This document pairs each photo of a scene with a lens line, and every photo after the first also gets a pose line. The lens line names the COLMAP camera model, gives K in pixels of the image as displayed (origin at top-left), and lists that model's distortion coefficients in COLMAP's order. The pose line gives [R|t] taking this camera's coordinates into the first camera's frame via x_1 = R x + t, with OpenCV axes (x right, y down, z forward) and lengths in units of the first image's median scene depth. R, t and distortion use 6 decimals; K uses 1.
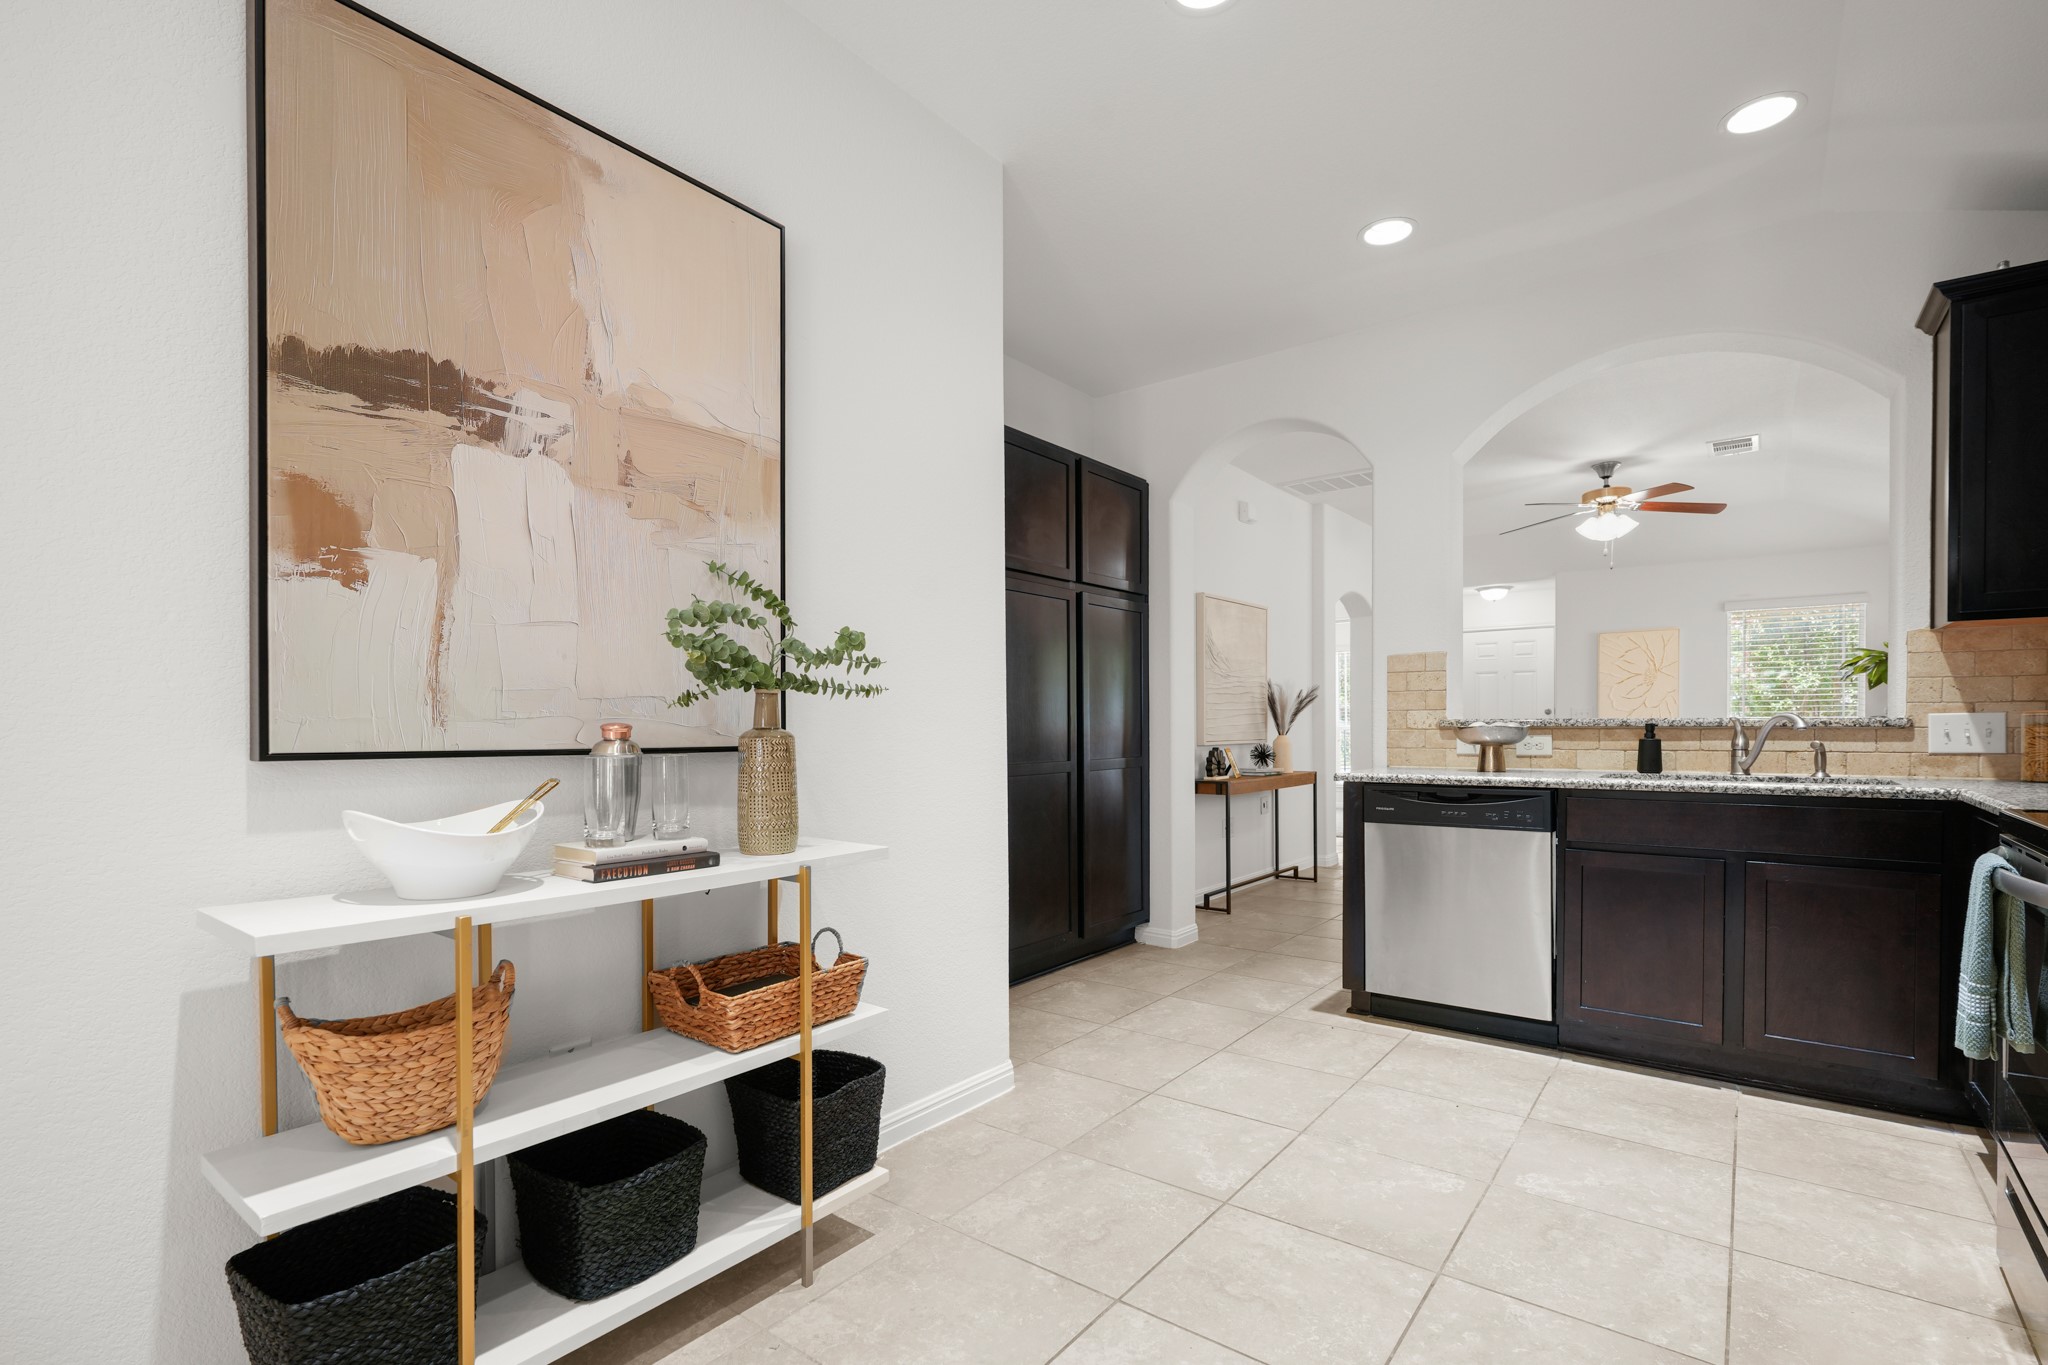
lens RADIAL K [[942.7, 0, 1022.0], [0, 942.7, 723.9], [0, 0, 1]] dist [-0.001550, 0.000083]
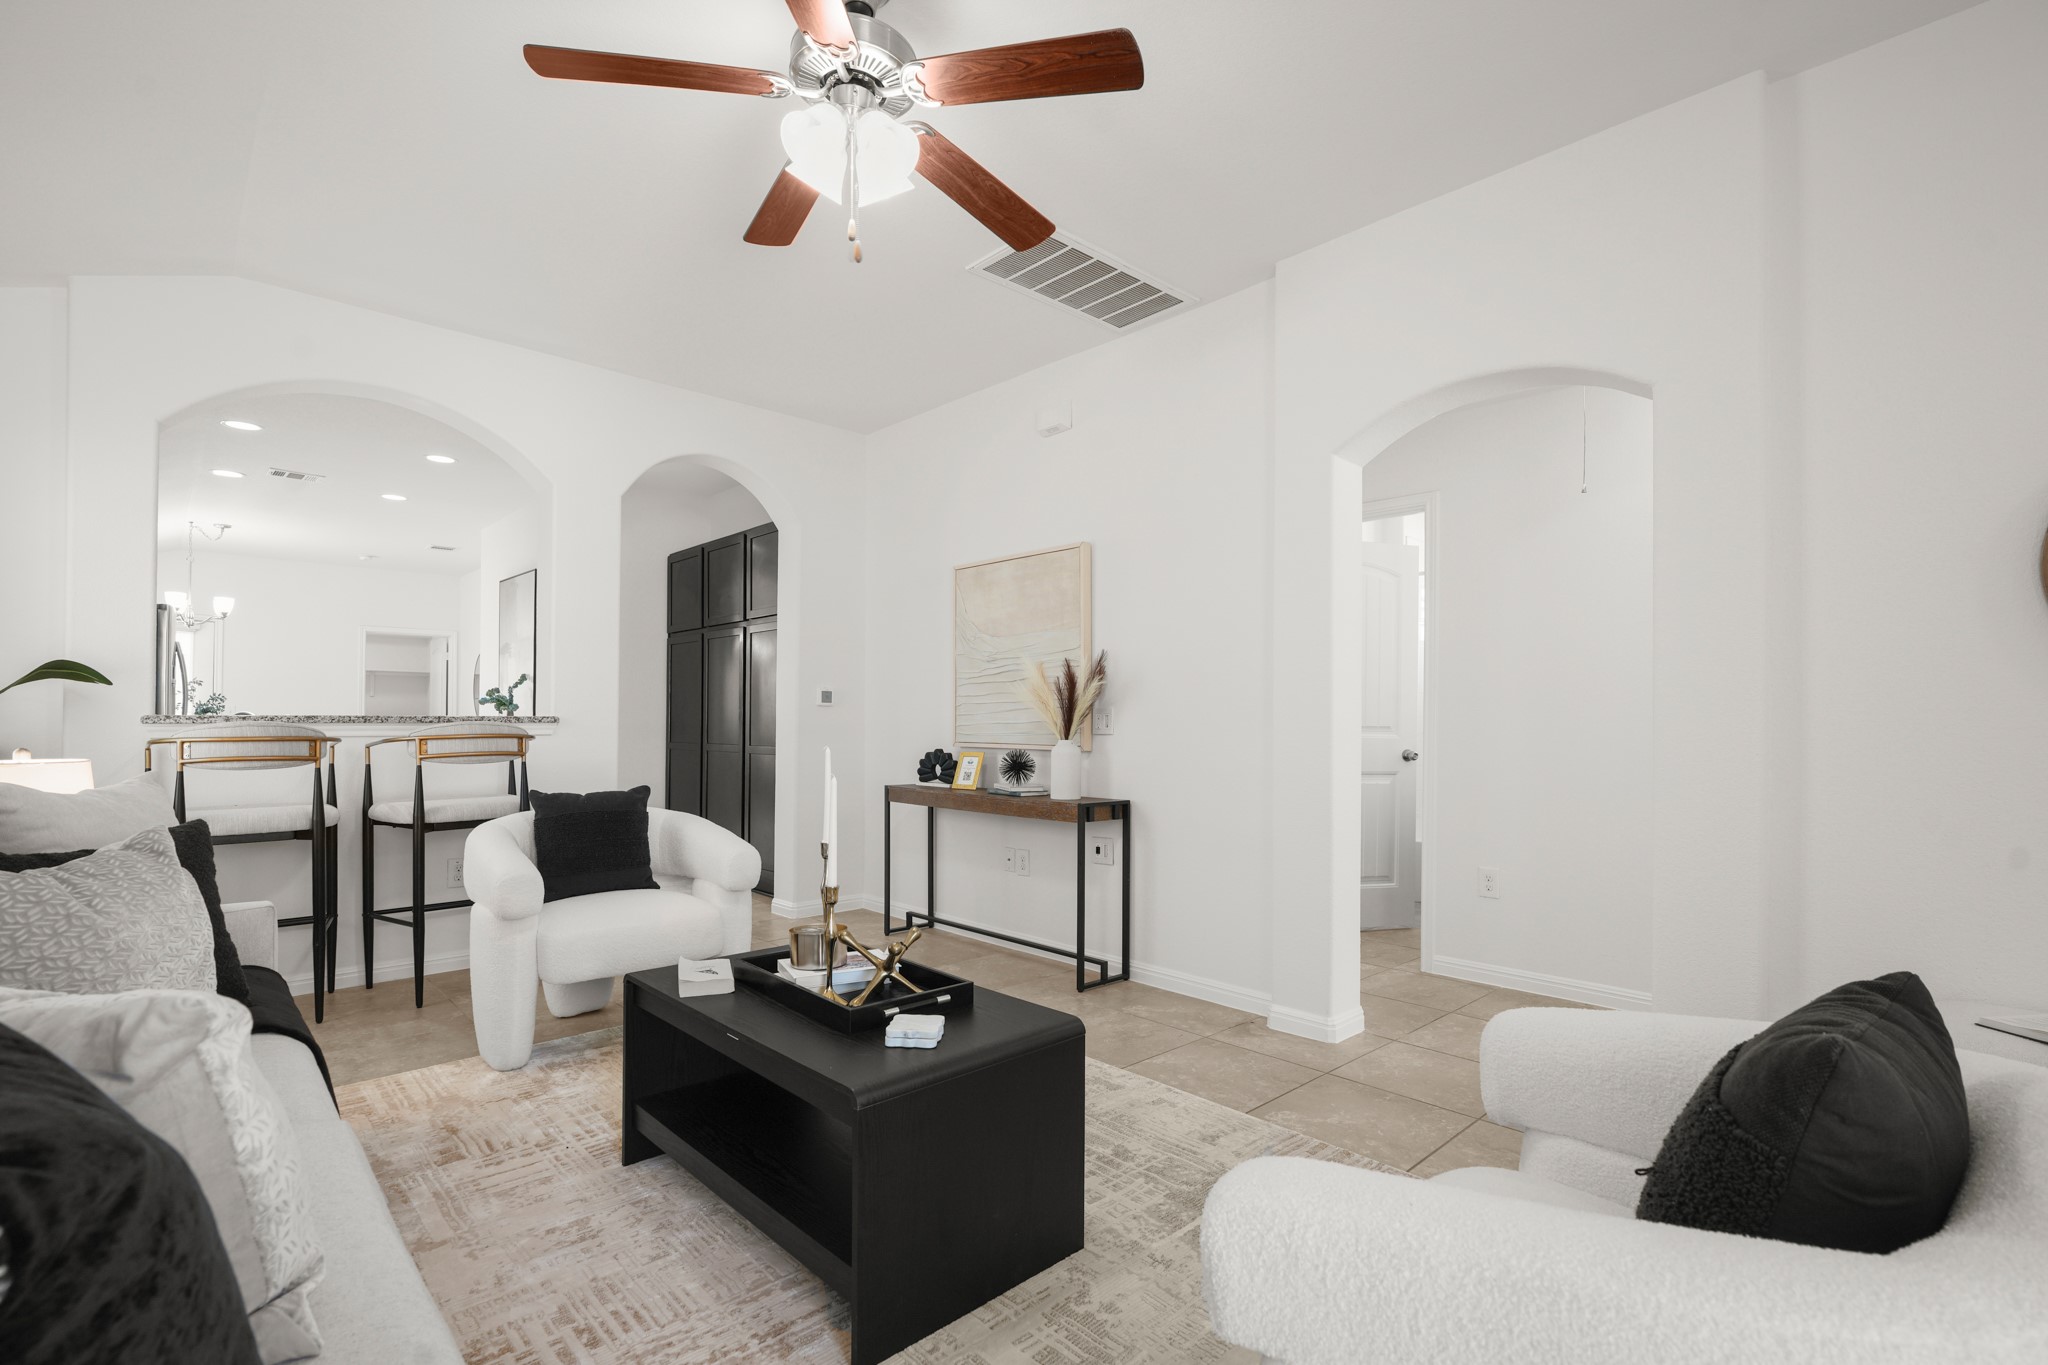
lens RADIAL K [[938.7, 0, 1032.8], [0, 938.7, 715.8], [0, 0, 1]] dist [-0.002017, -0.000354]
pose [[-0.151805, -0.000234, -0.988410, 1.735123], [0.002857, 0.999996, -0.000676, -0.006863], [0.988406, -0.002927, -0.151804, 2.054282]]
